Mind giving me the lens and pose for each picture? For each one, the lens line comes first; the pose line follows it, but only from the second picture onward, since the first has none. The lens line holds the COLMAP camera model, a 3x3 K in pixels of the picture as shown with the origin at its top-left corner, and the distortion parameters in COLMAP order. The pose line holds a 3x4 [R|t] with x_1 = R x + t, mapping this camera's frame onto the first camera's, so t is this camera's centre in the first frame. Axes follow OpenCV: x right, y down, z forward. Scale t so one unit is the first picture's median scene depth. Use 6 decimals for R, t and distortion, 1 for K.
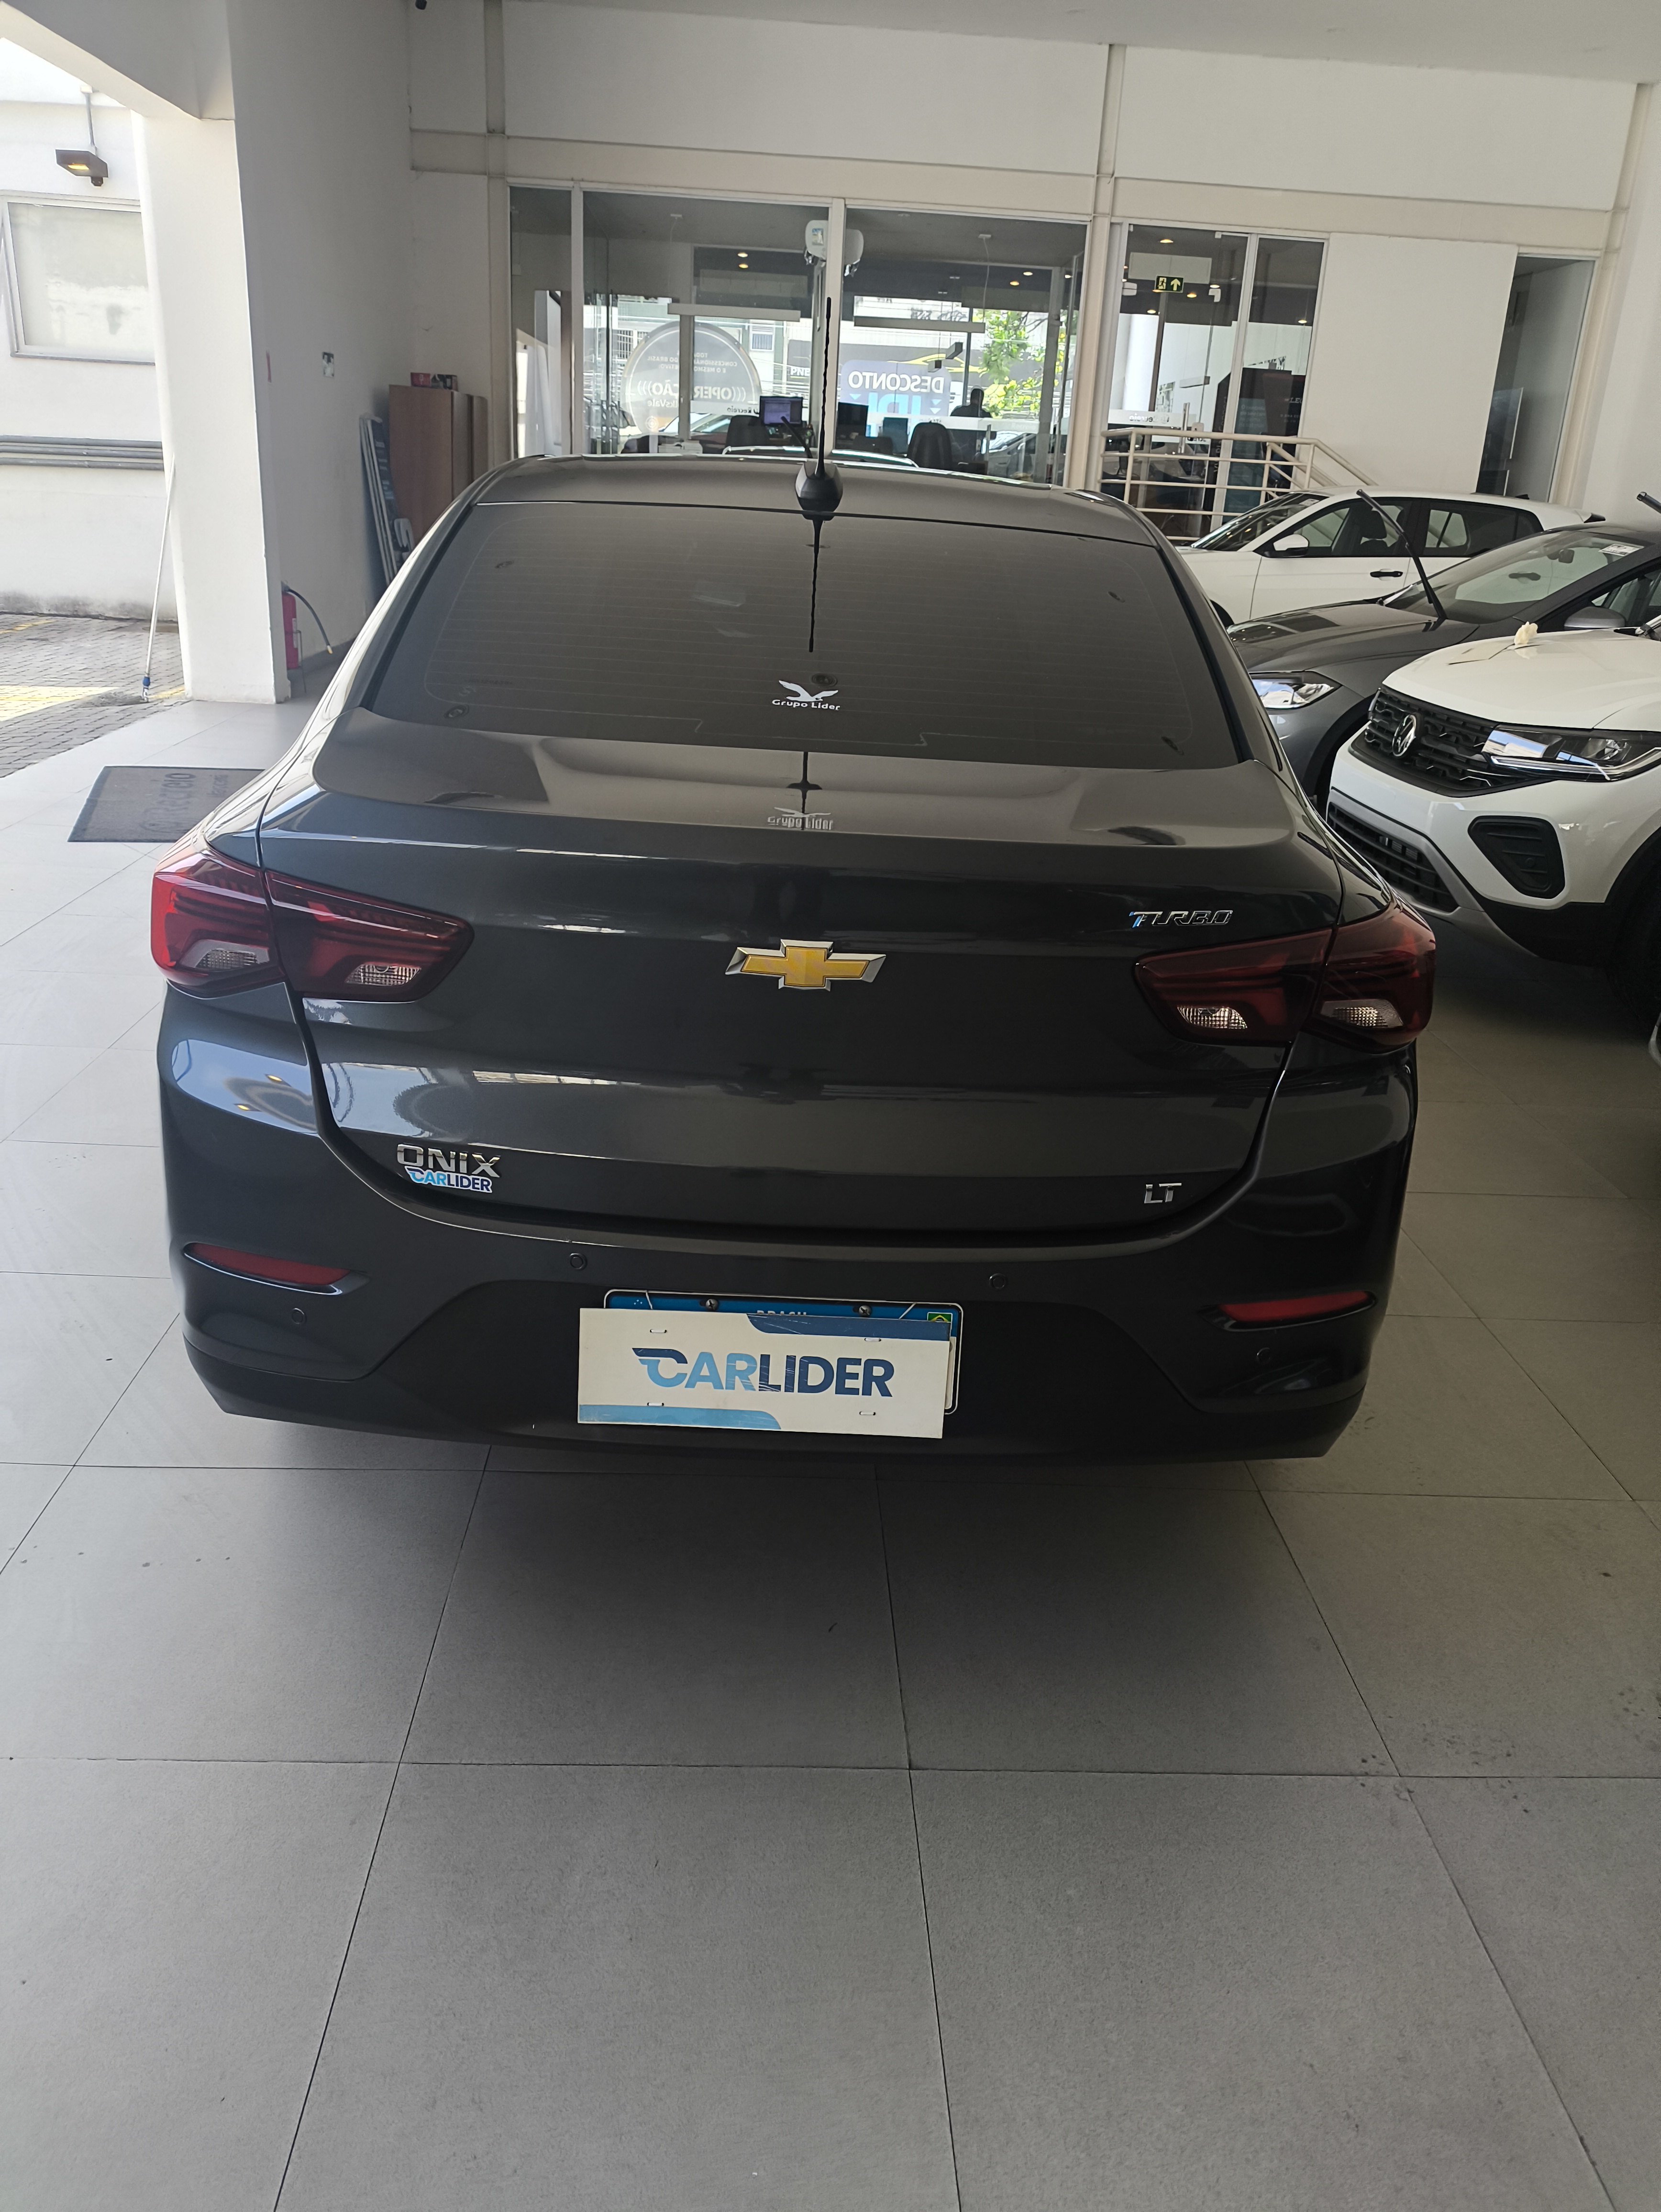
lens RADIAL K [[1650.8, 0, 829.3], [0, 1650.8, 1113.8], [0, 0, 1]] dist [0.020497, -0.031911]
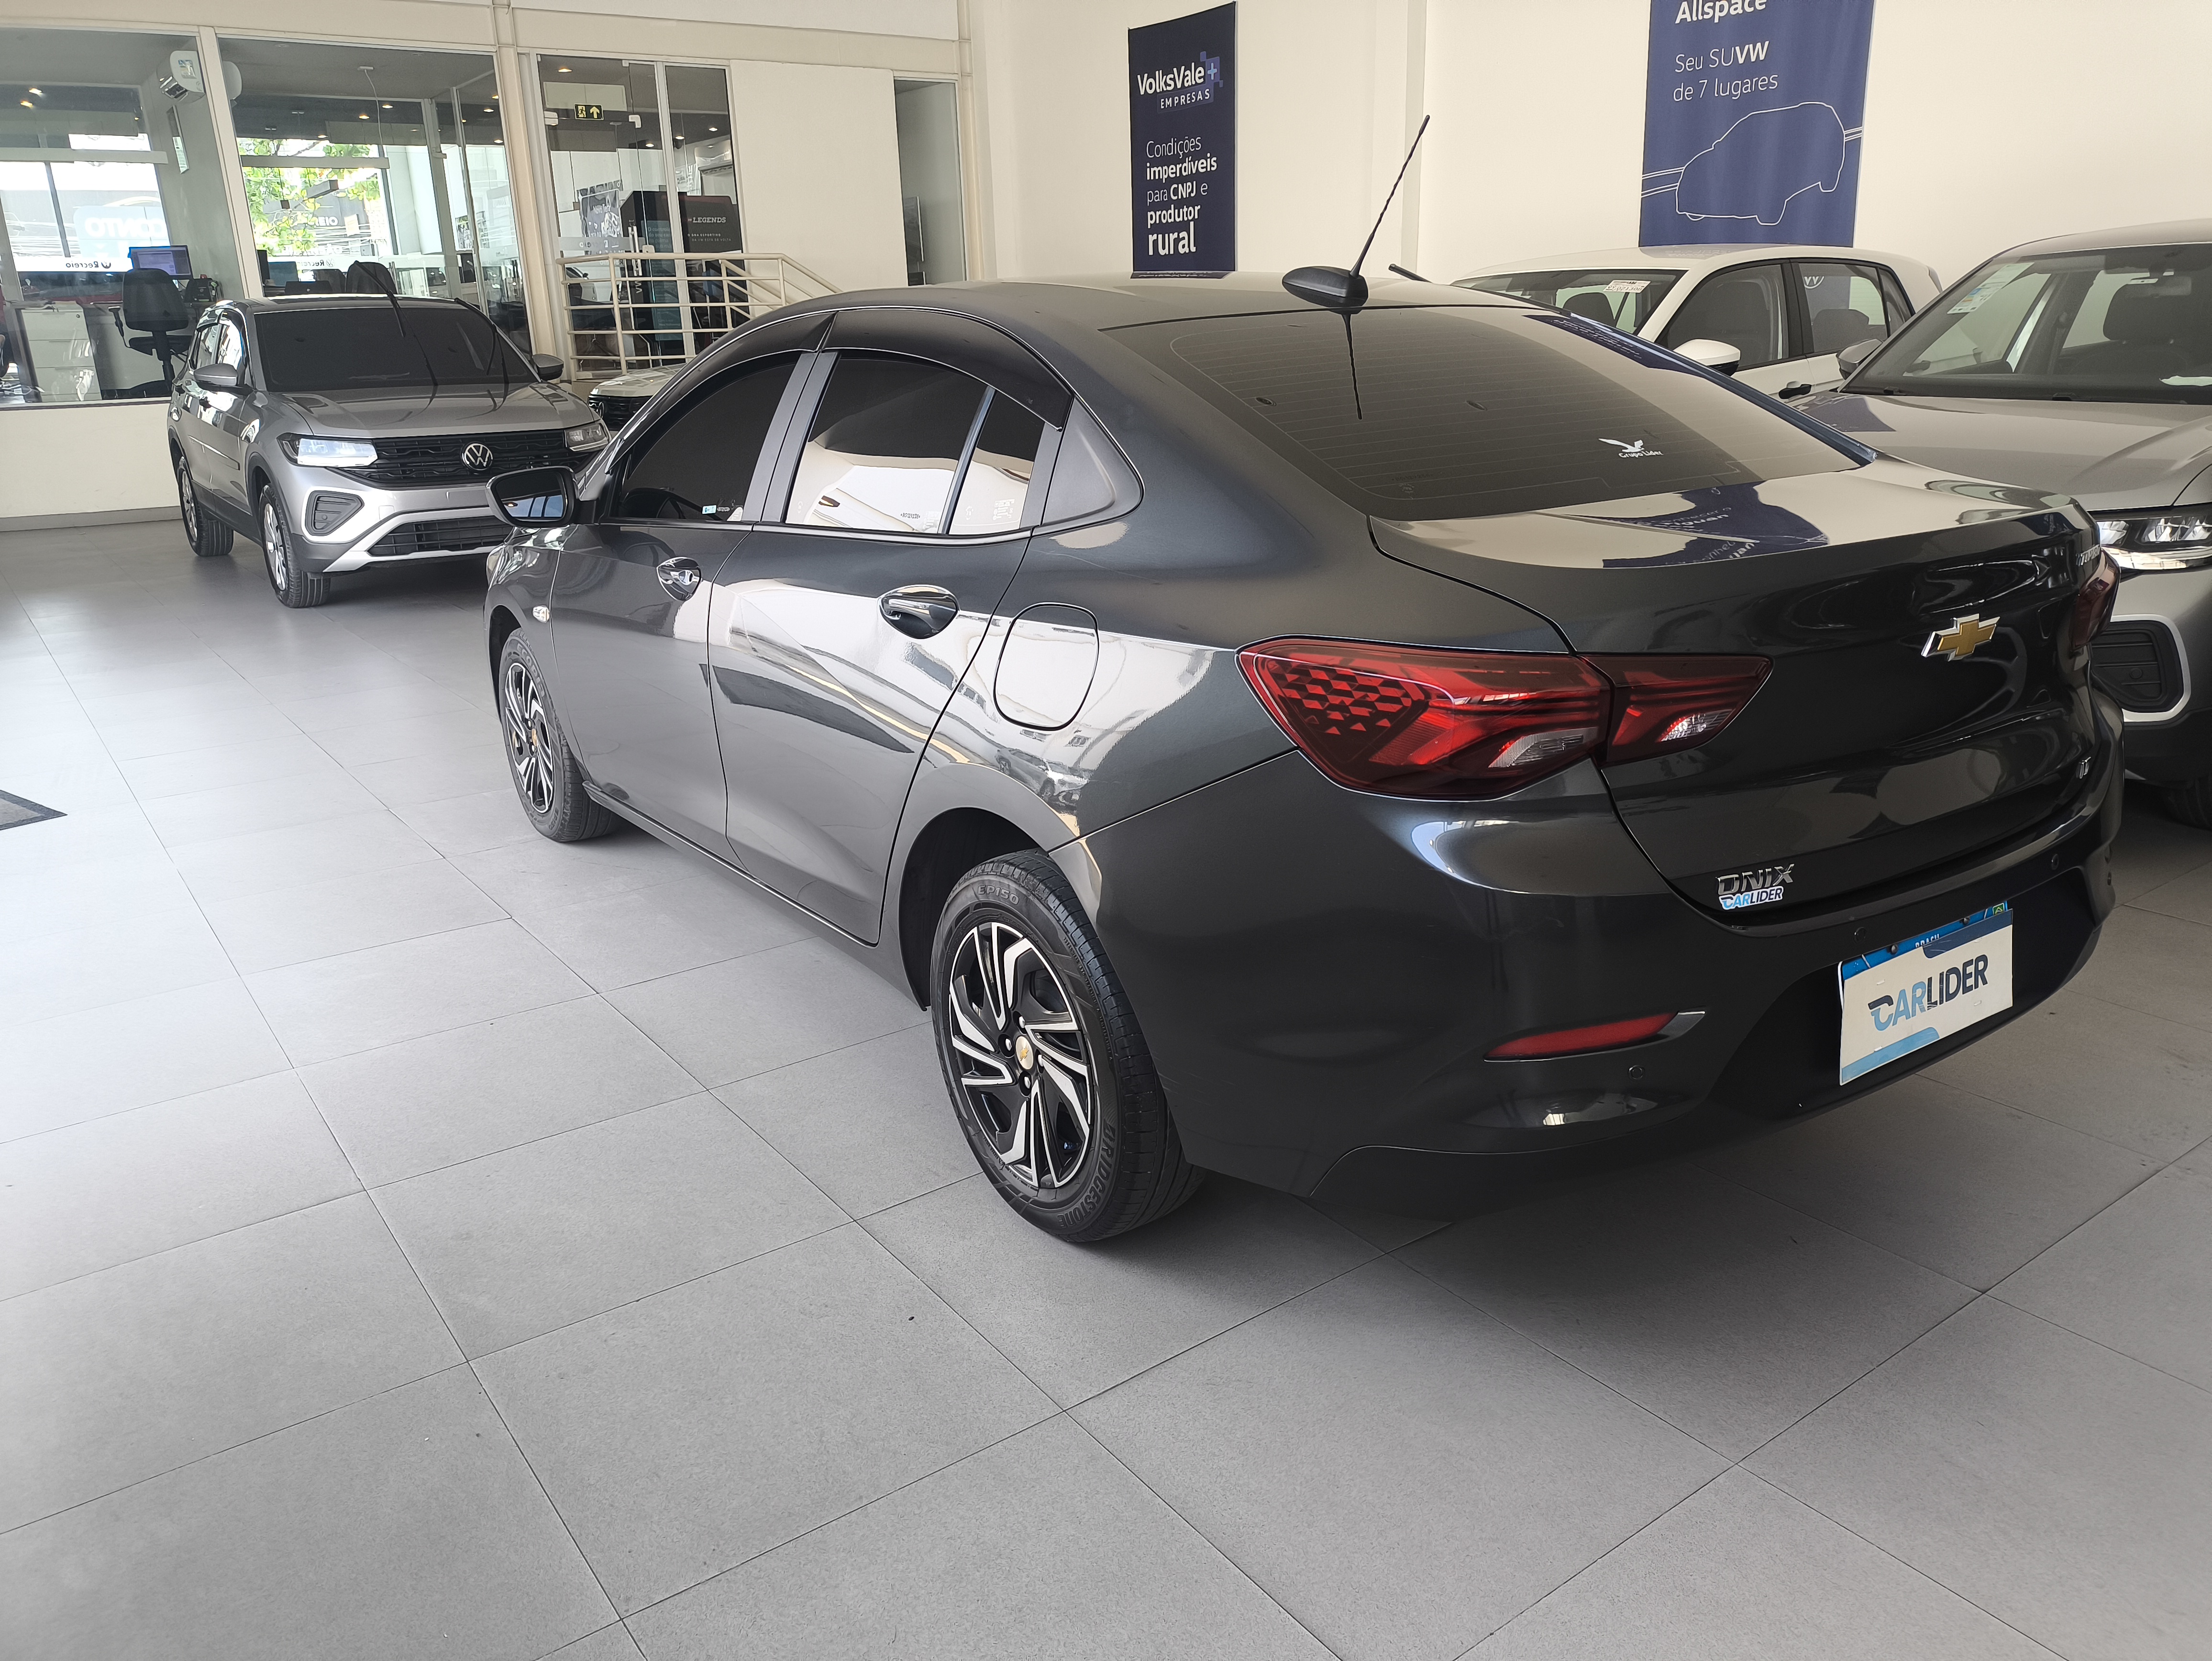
lens RADIAL K [[1650.8, 0, 1124.0], [0, 1650.8, 832.7], [0, 0, 1]] dist [0.020497, -0.031911]
pose [[0.828429, -0.240587, 0.505790, -0.936770], [0.267525, 0.963342, 0.020053, -0.112341], [-0.492073, 0.118699, 0.862424, 0.220898]]
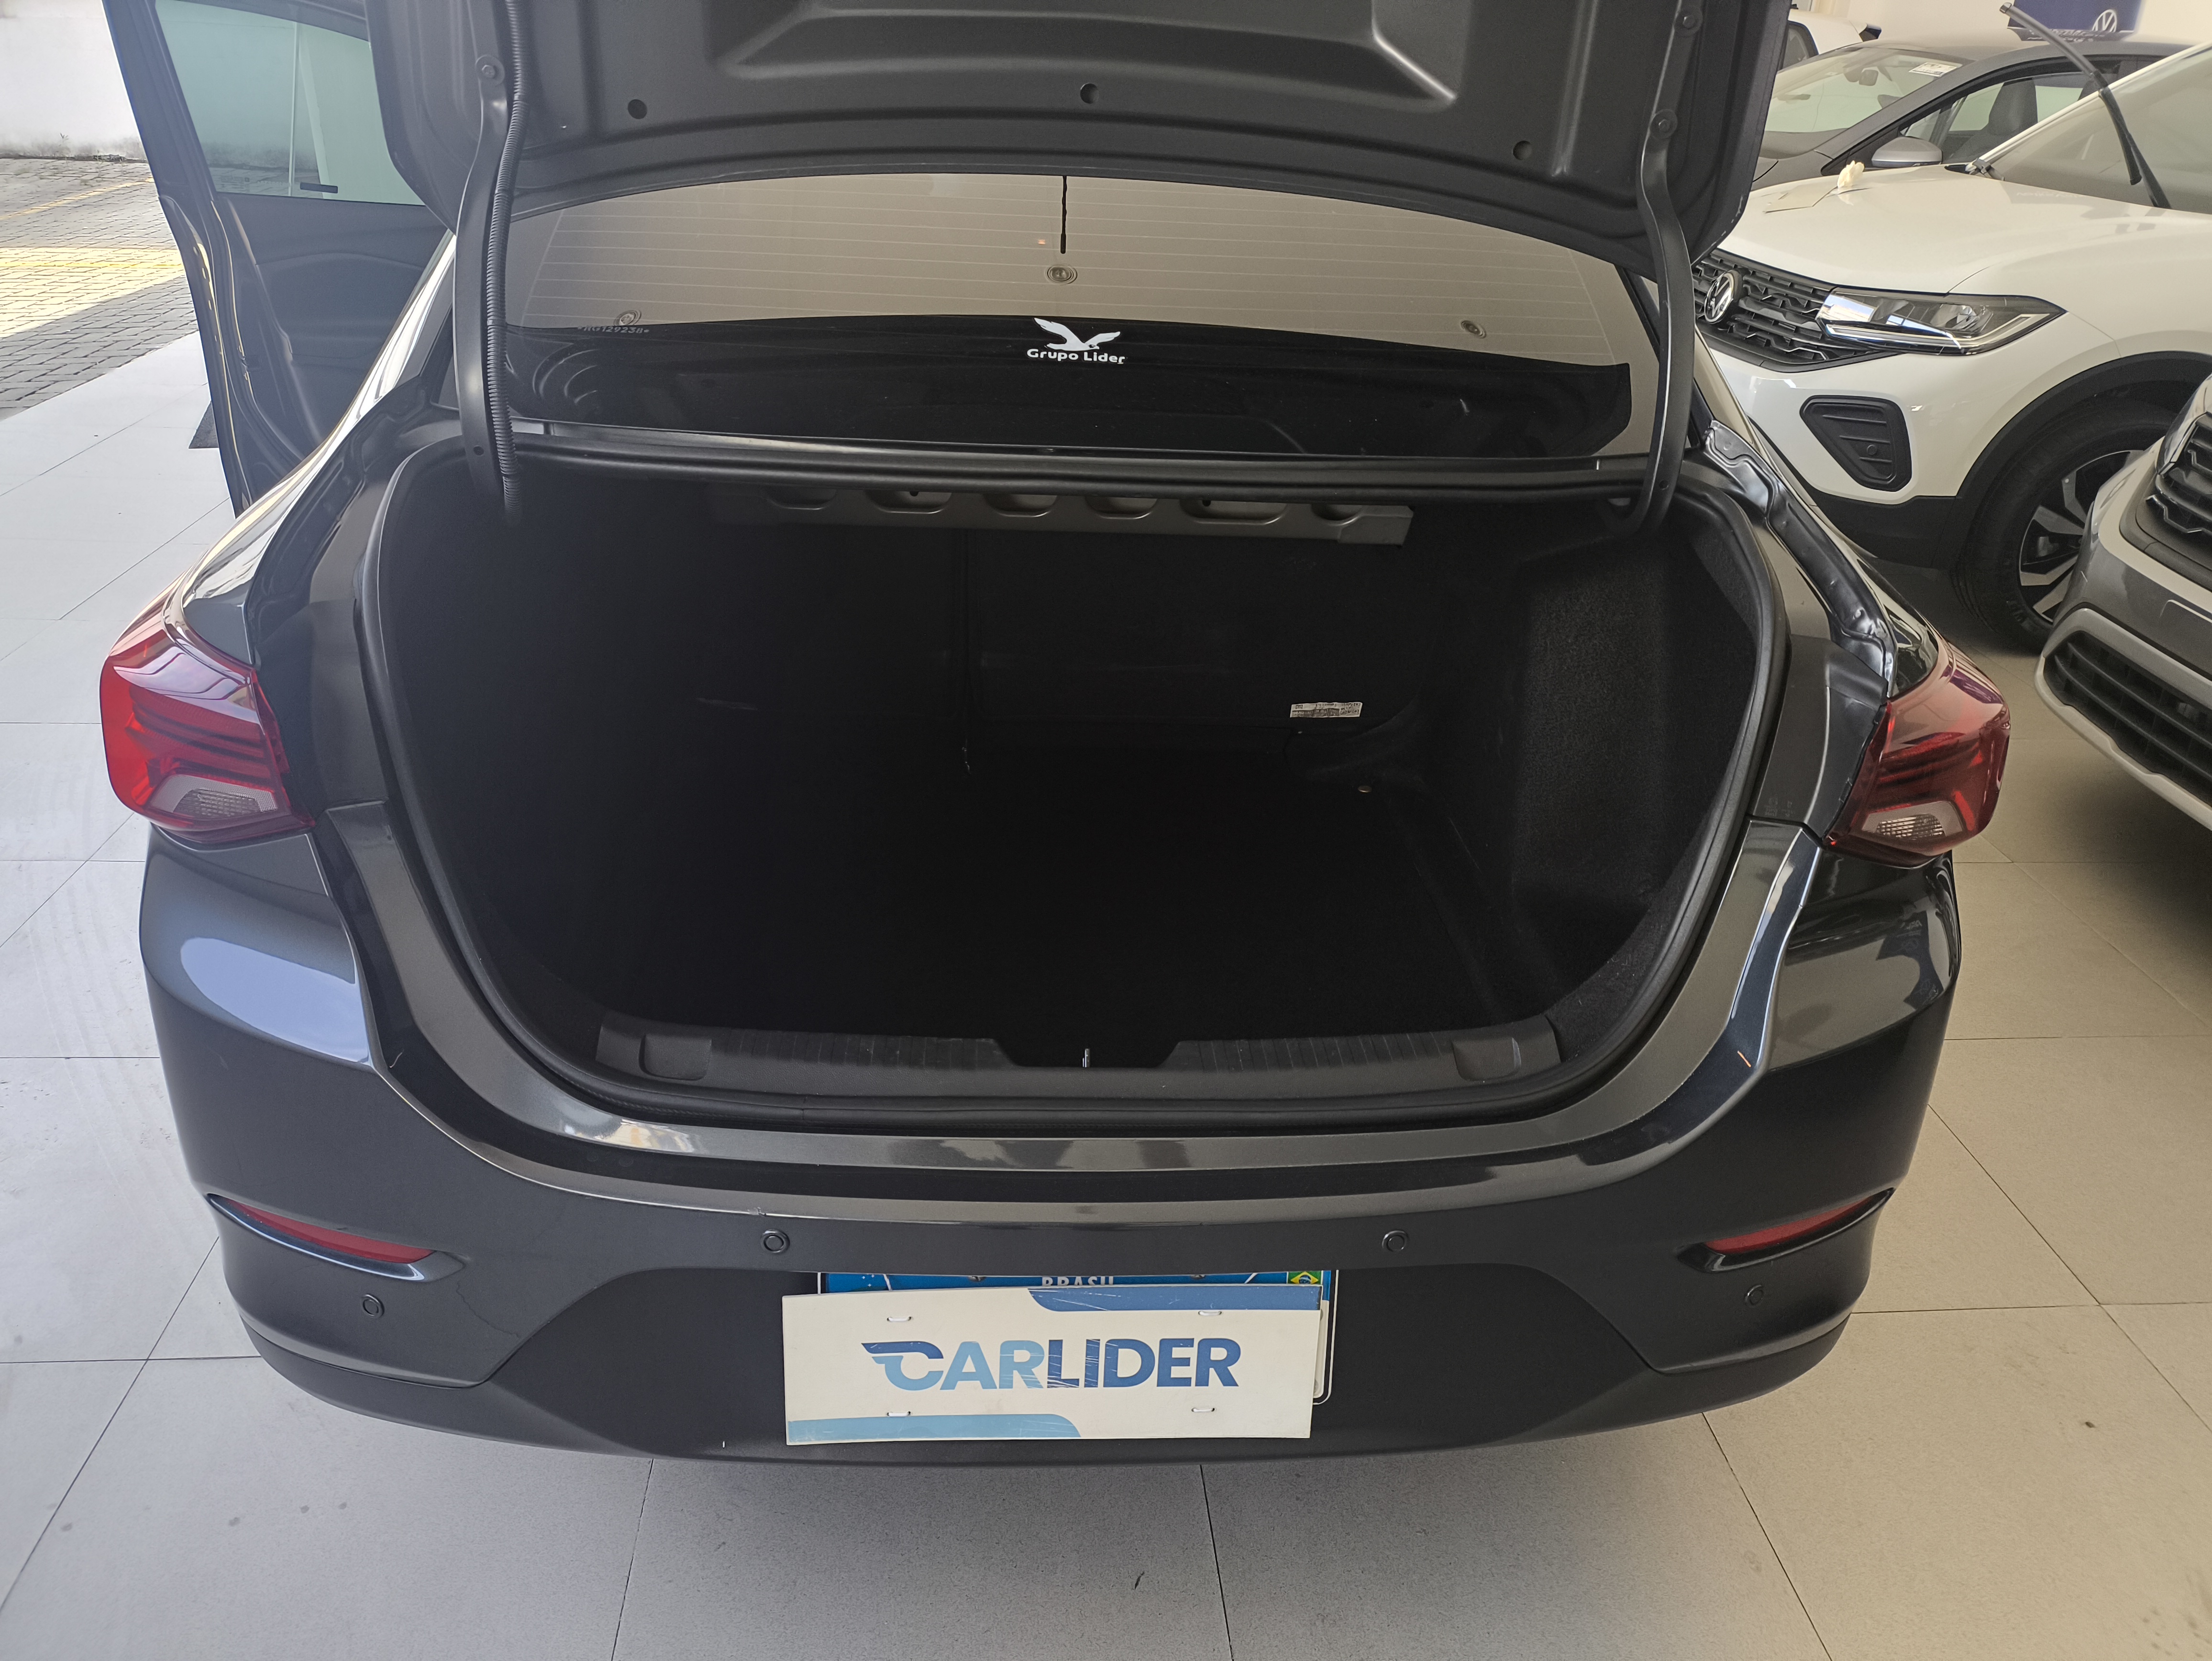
lens RADIAL K [[1650.8, 0, 1108.2], [0, 1650.8, 840.8], [0, 0, 1]] dist [0.020497, -0.031911]
pose [[0.999087, -0.029450, 0.030963, -0.027732], [0.025981, 0.993918, 0.107015, -0.118072], [-0.033926, -0.106113, 0.993775, 0.286999]]
